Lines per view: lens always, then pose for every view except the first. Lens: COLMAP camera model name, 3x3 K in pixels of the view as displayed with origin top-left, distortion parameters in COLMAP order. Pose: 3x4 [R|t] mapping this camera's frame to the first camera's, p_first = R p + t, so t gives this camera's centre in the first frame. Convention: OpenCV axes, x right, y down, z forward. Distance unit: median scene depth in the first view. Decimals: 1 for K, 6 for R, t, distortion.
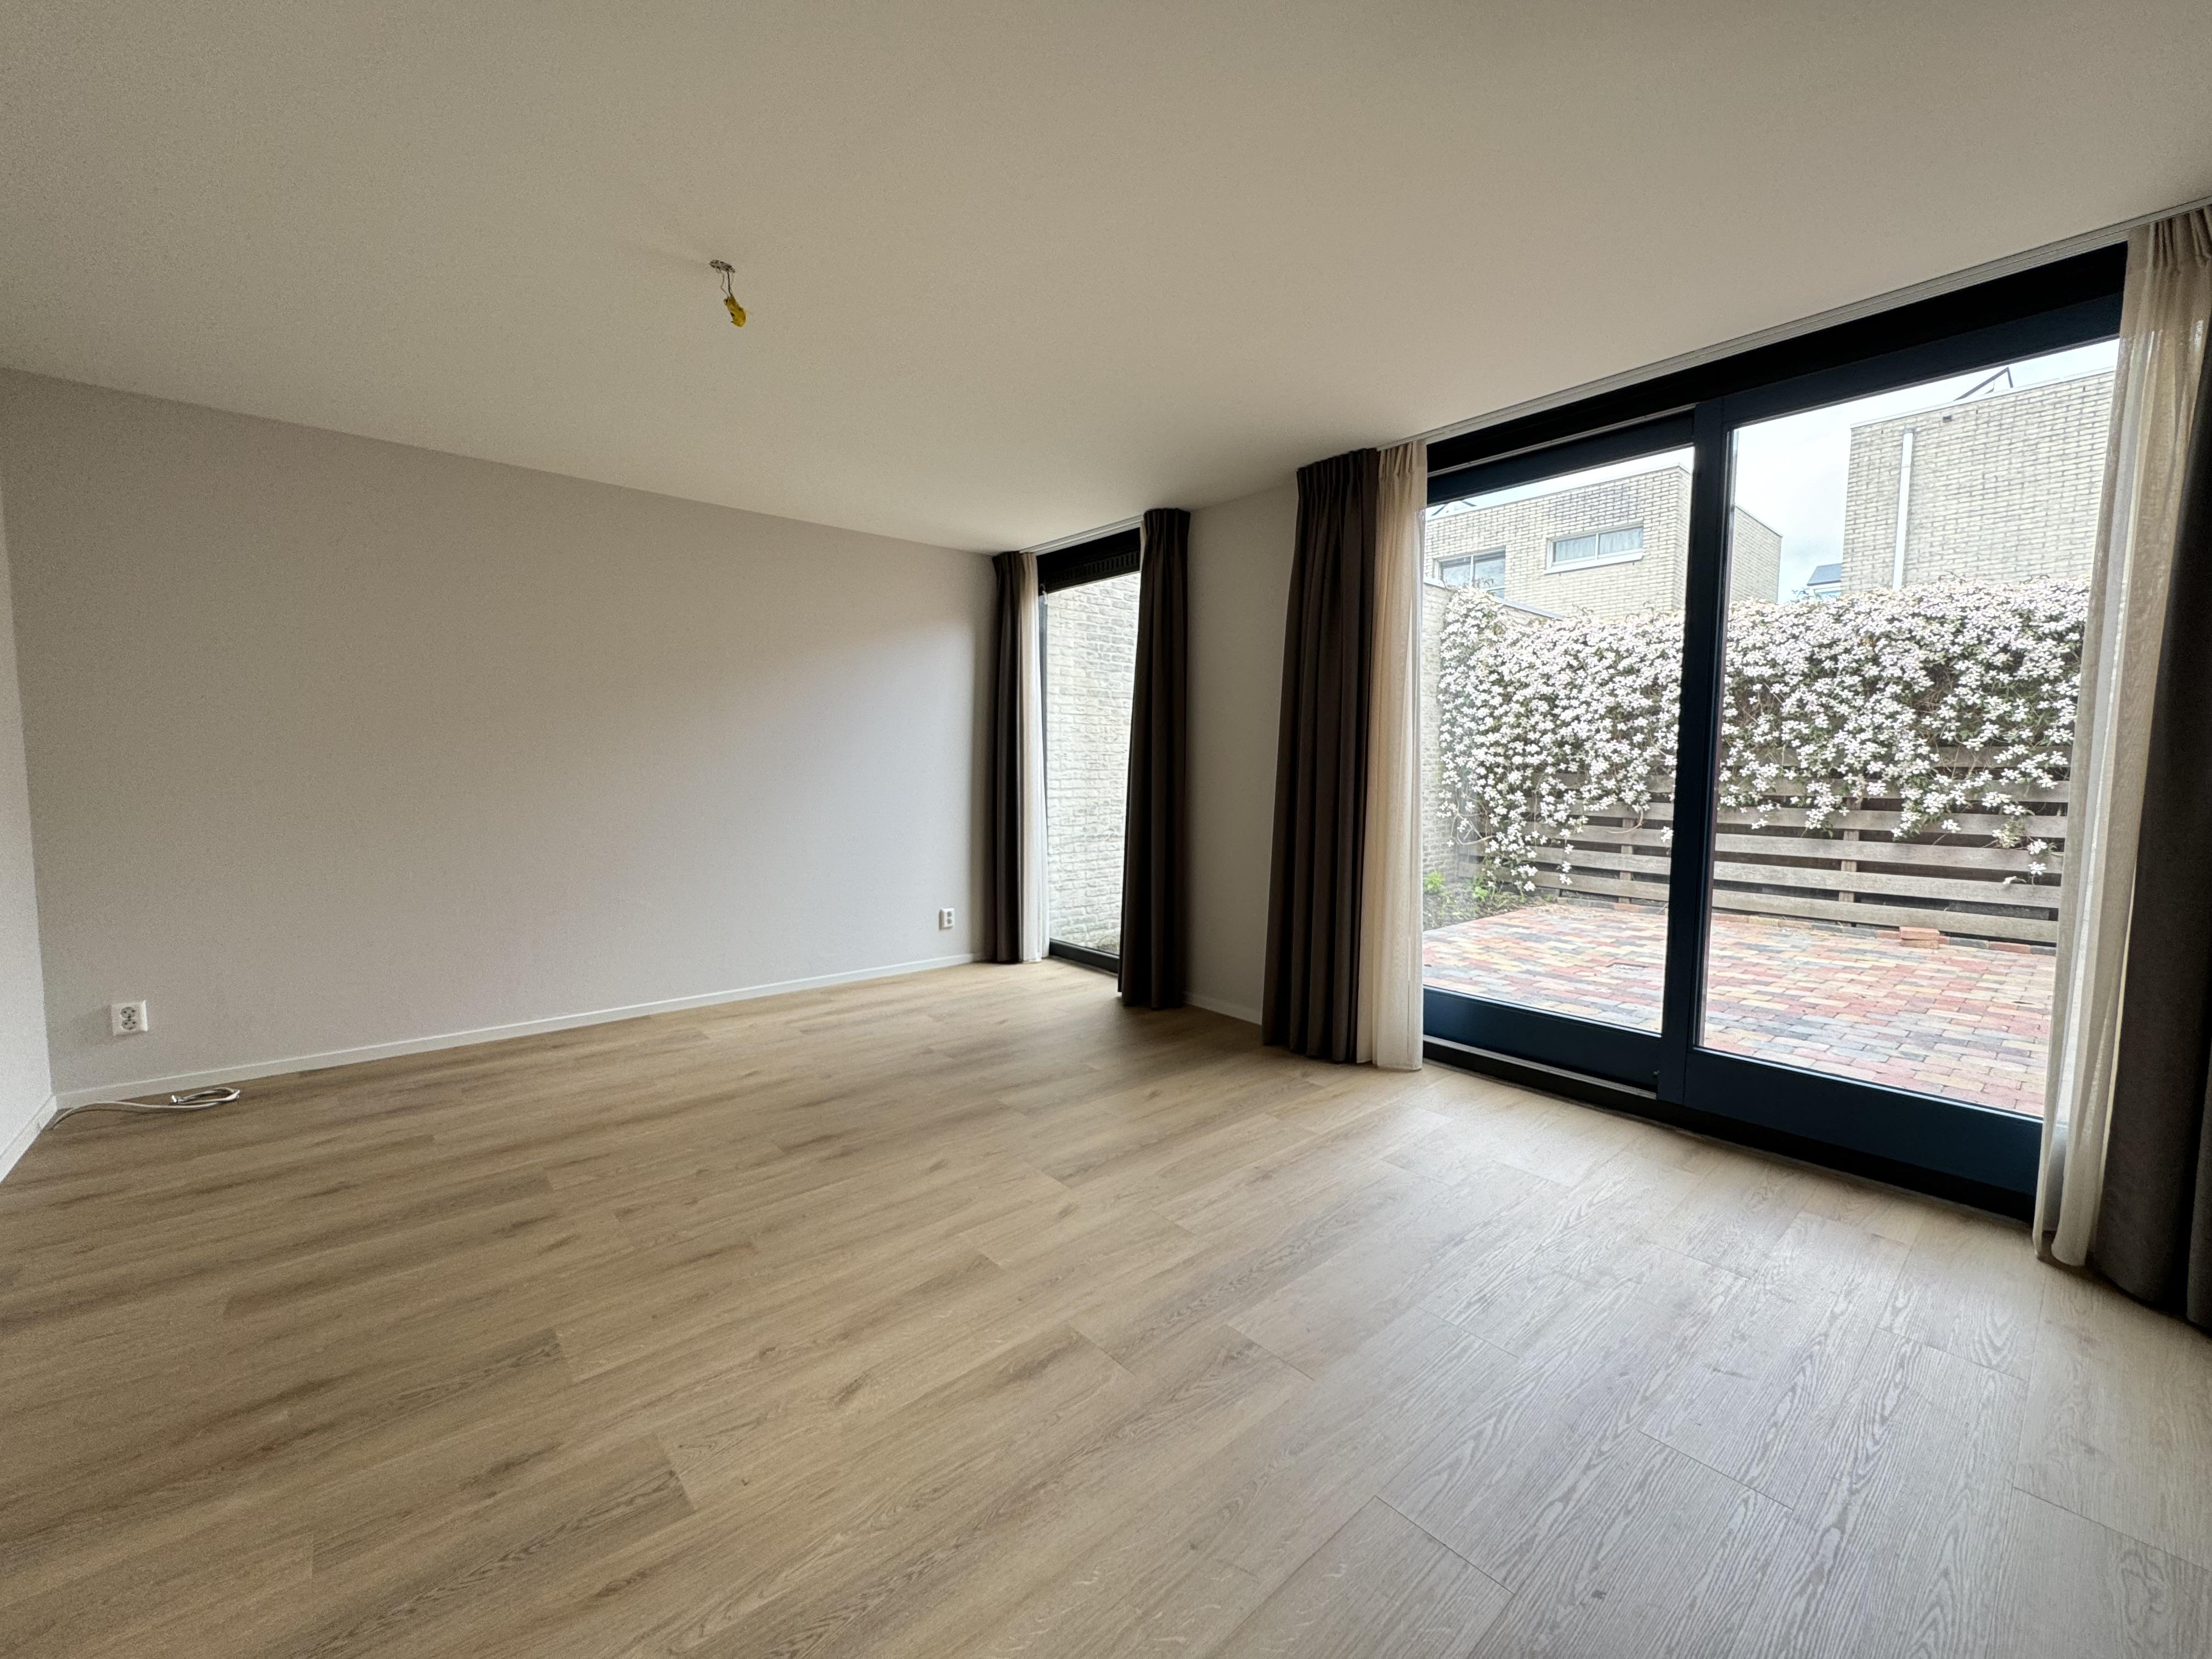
lens RADIAL K [[884.7, 0, 1106.0], [0, 884.7, 829.5], [0, 0, 1]] dist [-0.002847, 0.000172]
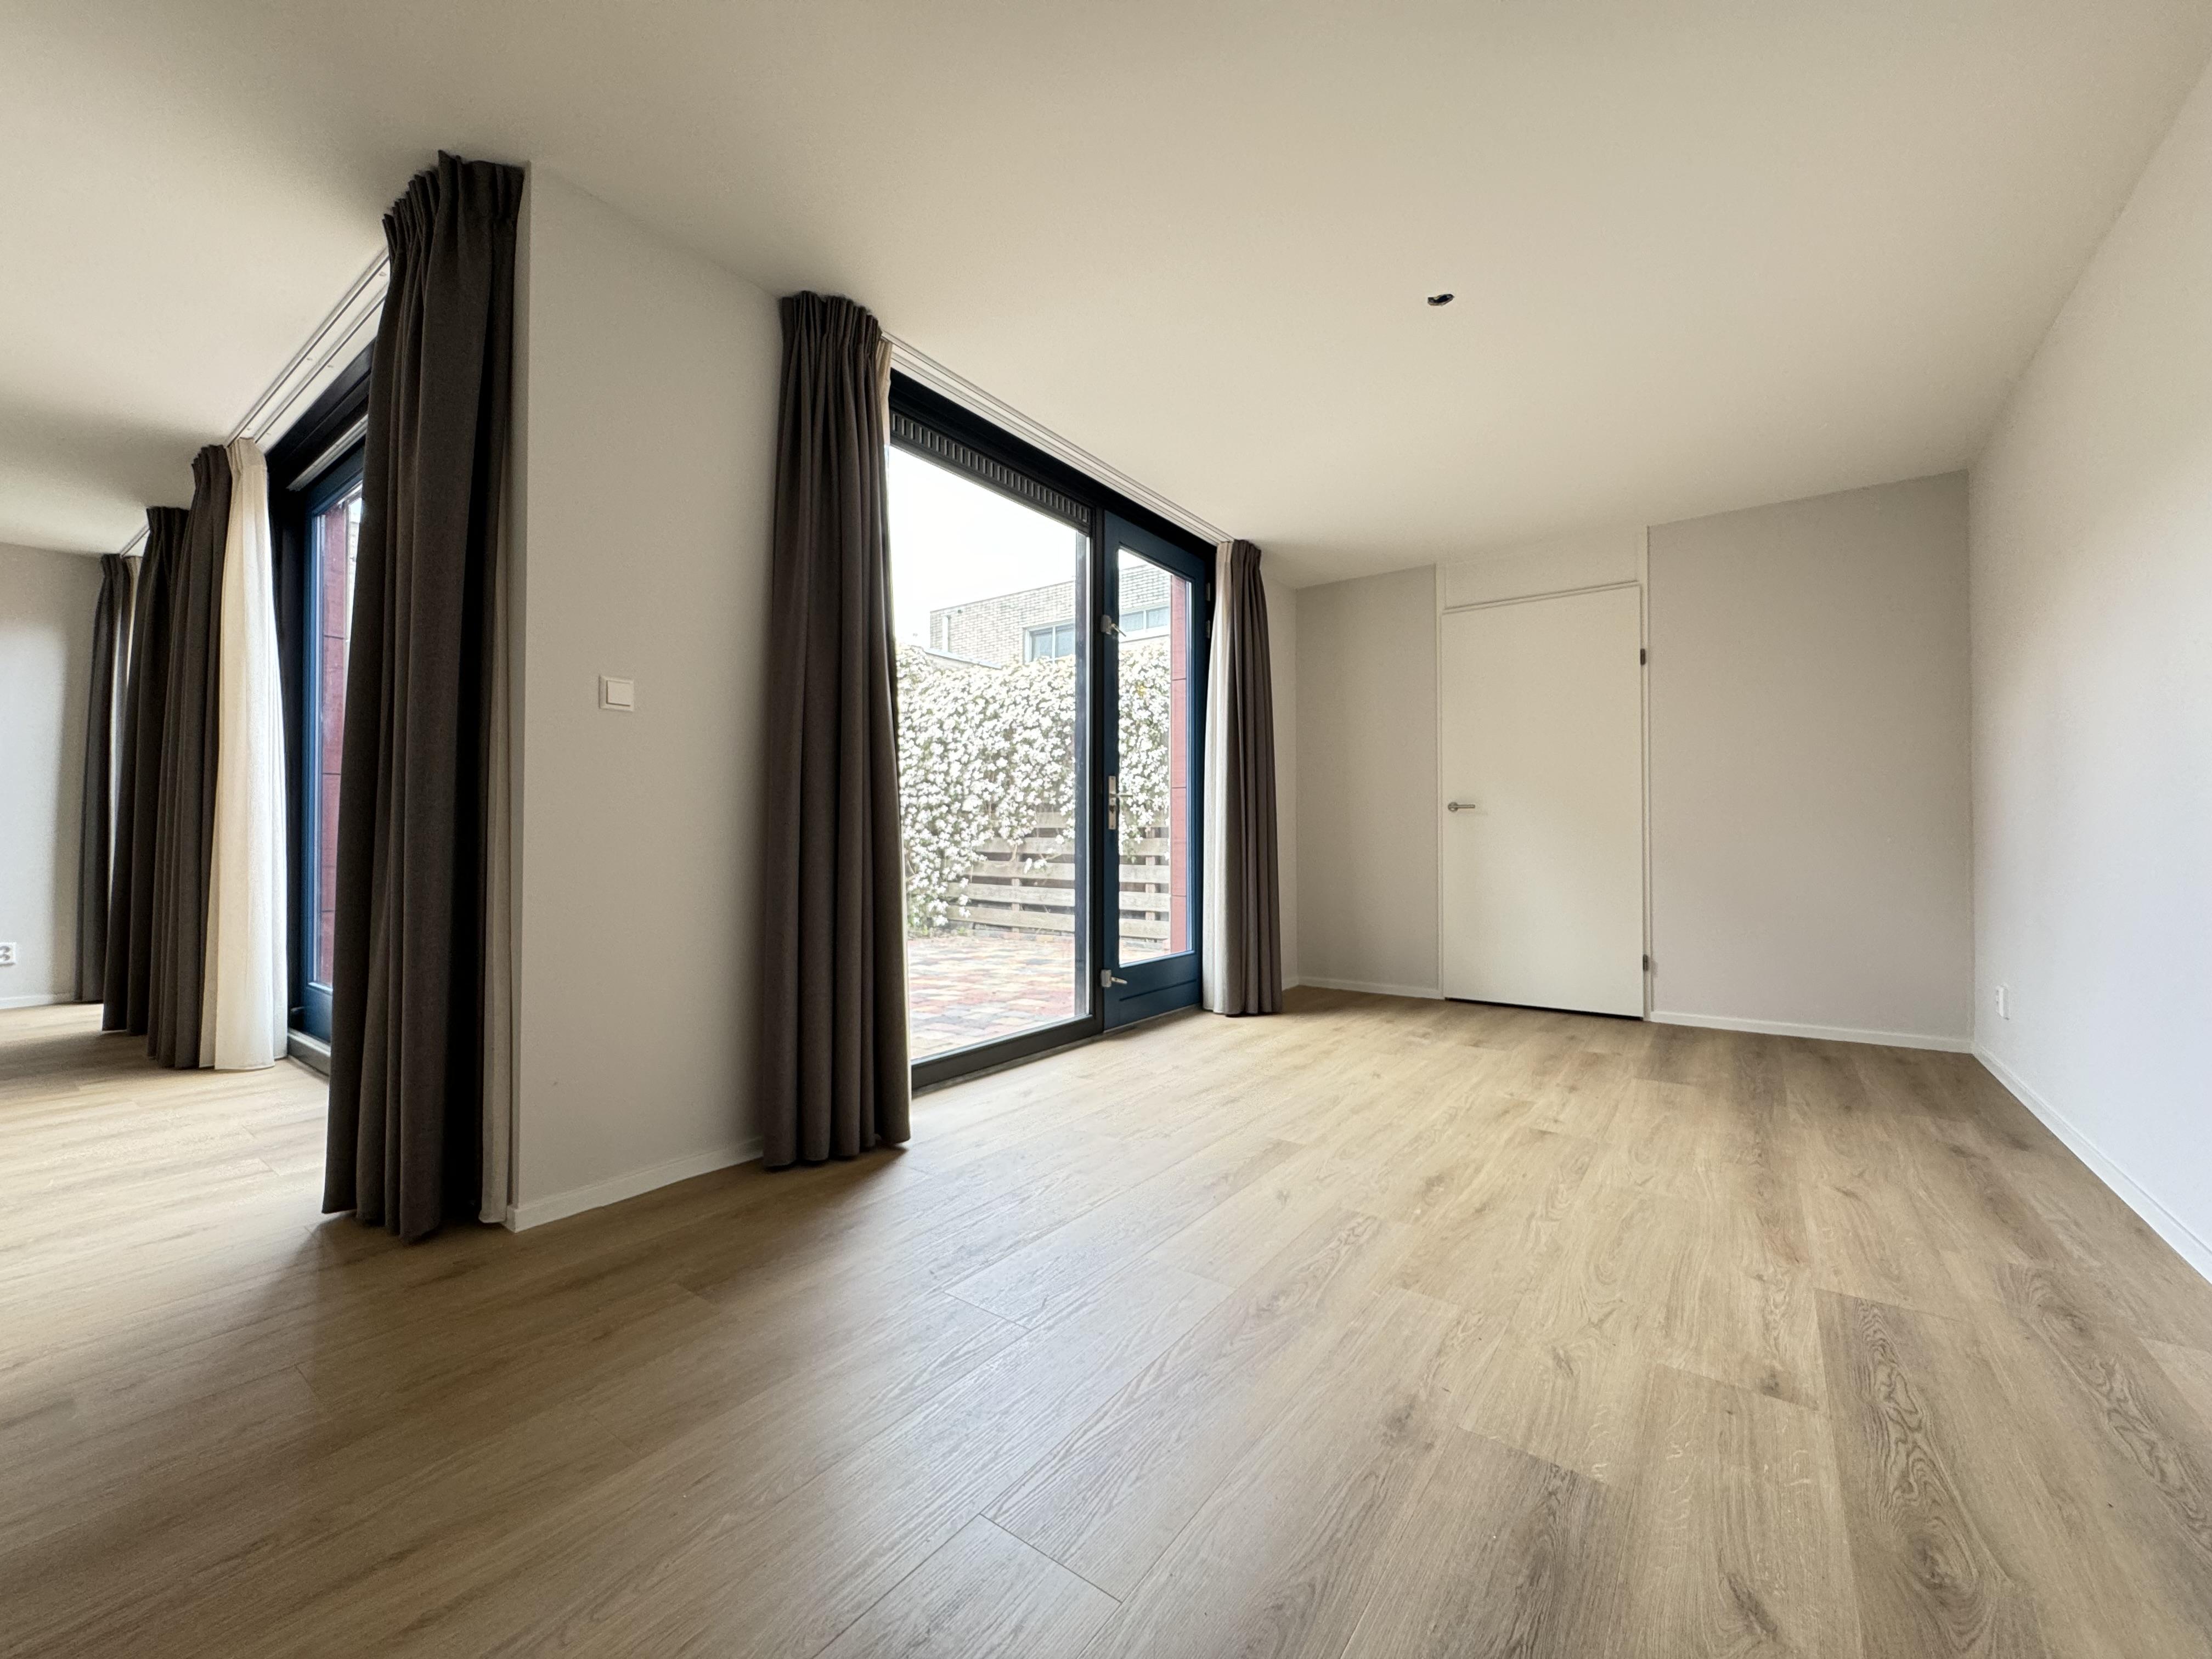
lens RADIAL K [[880.8, 0, 1106.0], [0, 880.8, 829.5], [0, 0, 1]] dist [-0.002824, 0.000356]
pose [[0.974021, -0.004066, 0.226421, 0.476220], [0.022821, 0.996511, -0.080275, 0.049649], [-0.225305, 0.083357, 0.970716, -0.072497]]
